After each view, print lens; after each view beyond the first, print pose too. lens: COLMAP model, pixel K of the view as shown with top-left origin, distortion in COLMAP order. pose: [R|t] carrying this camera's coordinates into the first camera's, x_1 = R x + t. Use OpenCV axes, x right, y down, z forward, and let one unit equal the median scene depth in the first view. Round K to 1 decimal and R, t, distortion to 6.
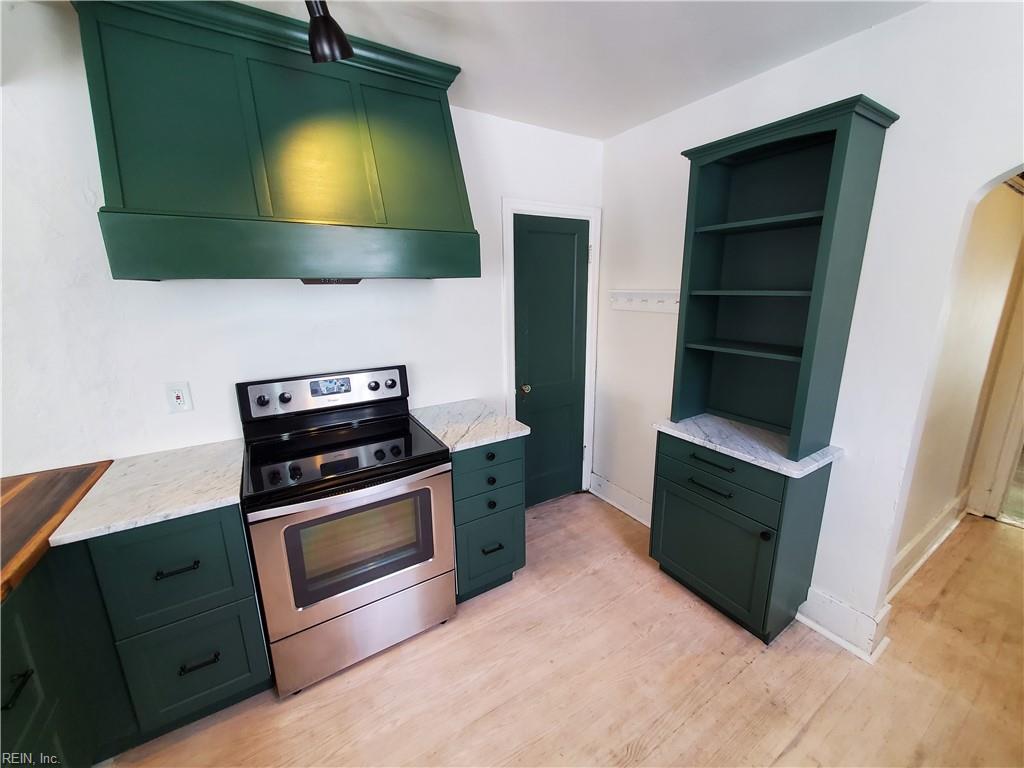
lens RADIAL K [[403.7, 0, 519.8], [0, 403.7, 379.6], [0, 0, 1]] dist [0.005755, -0.000730]
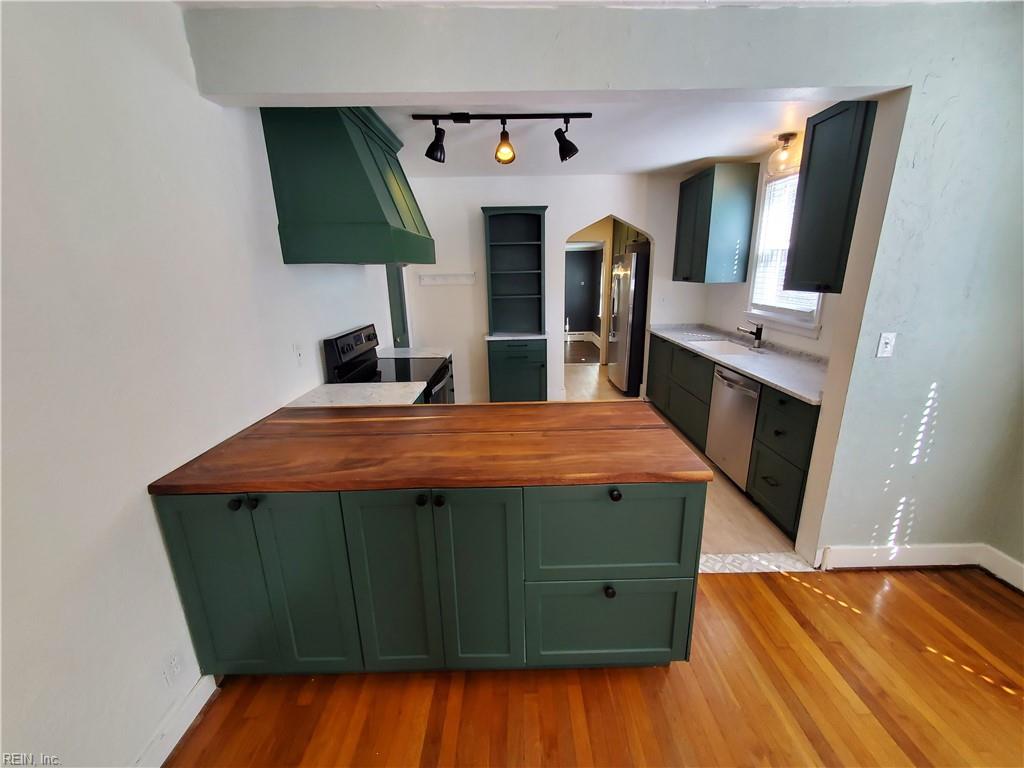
lens RADIAL K [[403.7, 0, 520.6], [0, 403.7, 380.0], [0, 0, 1]] dist [0.005755, -0.000730]
pose [[0.521671, -0.222569, 0.823603, -1.542402], [0.206319, 0.969629, 0.131348, 0.099689], [-0.827824, 0.101404, 0.551747, -0.287324]]
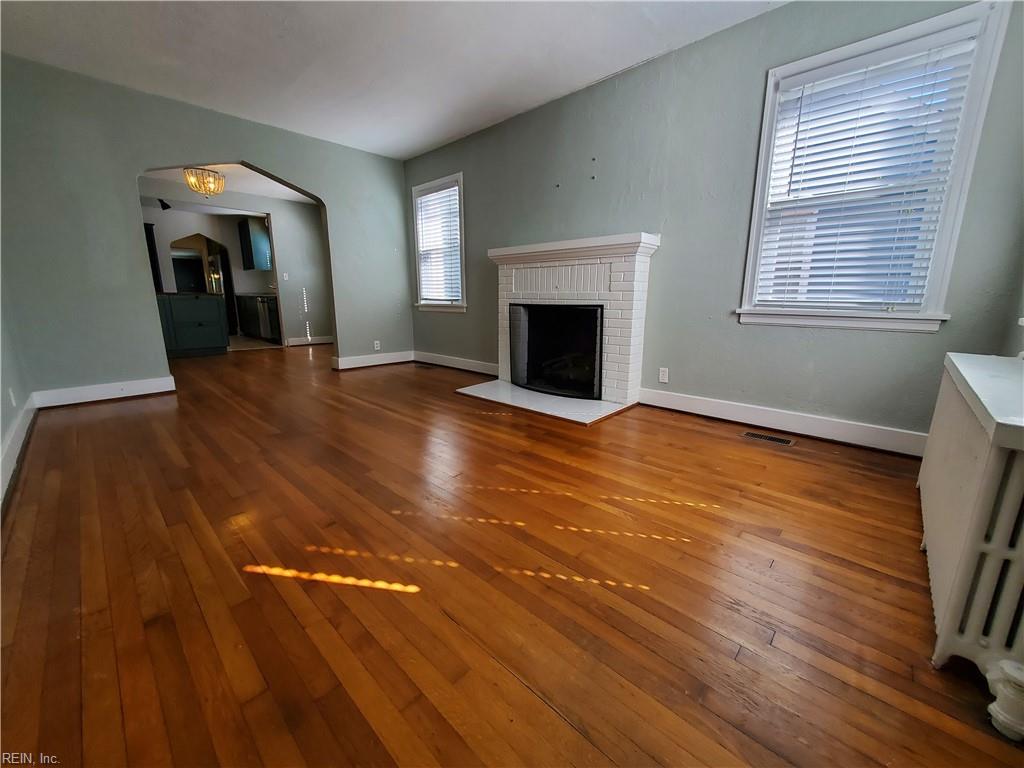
lens RADIAL K [[403.7, 0, 523.7], [0, 403.7, 383.1], [0, 0, 1]] dist [0.005755, -0.000730]
pose [[-0.260253, -0.191183, 0.946424, -4.852757], [0.216065, 0.943812, 0.250070, 0.858963], [-0.941055, 0.269571, -0.204321, -1.642530]]
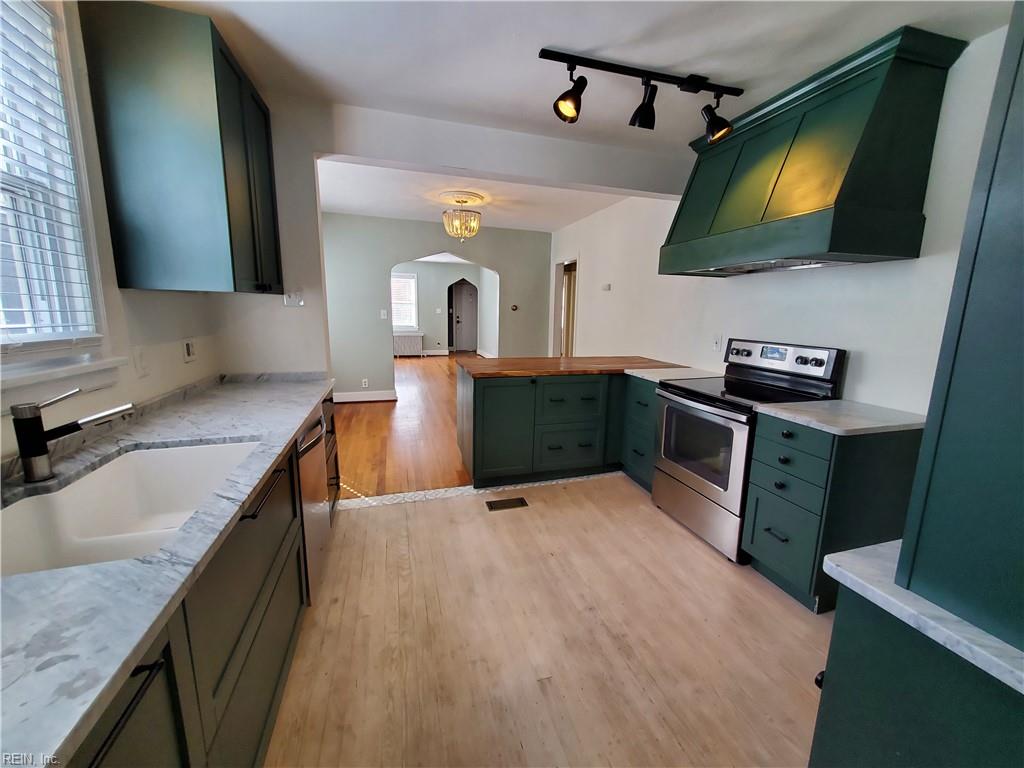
lens RADIAL K [[403.7, 0, 518.5], [0, 403.7, 374.1], [0, 0, 1]] dist [0.005755, -0.000730]
pose [[-0.260227, 0.160362, -0.952138, 1.093255], [-0.236323, 0.945541, 0.223840, -0.015943], [0.936180, 0.283261, -0.208158, 0.592768]]
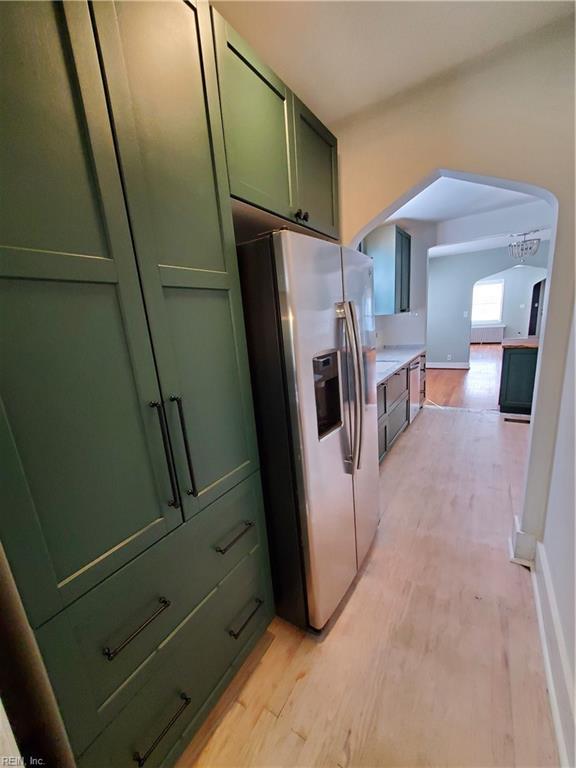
lens RADIAL K [[302.8, 0, 291.0], [0, 302.8, 388.1], [0, 0, 1]] dist [0.005755, -0.000730]
pose [[-0.902721, 0.170922, -0.394817, 1.919869], [-0.016076, 0.903654, 0.427960, -0.259580], [0.429926, 0.392676, -0.813000, 1.337228]]
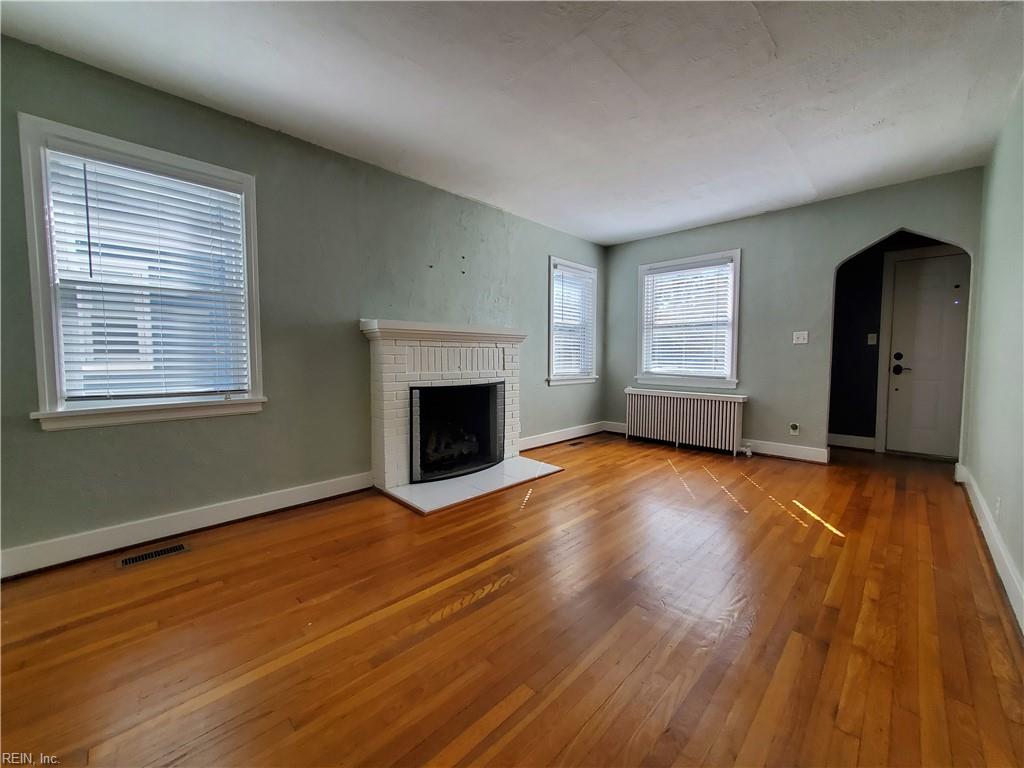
lens RADIAL K [[403.7, 0, 517.6], [0, 403.7, 382.3], [0, 0, 1]] dist [0.005755, -0.000730]
pose [[-0.972515, 0.026170, -0.231366, -2.690909], [-0.042405, 0.957139, 0.286507, 0.419183], [0.228947, 0.288443, -0.929722, -0.339863]]
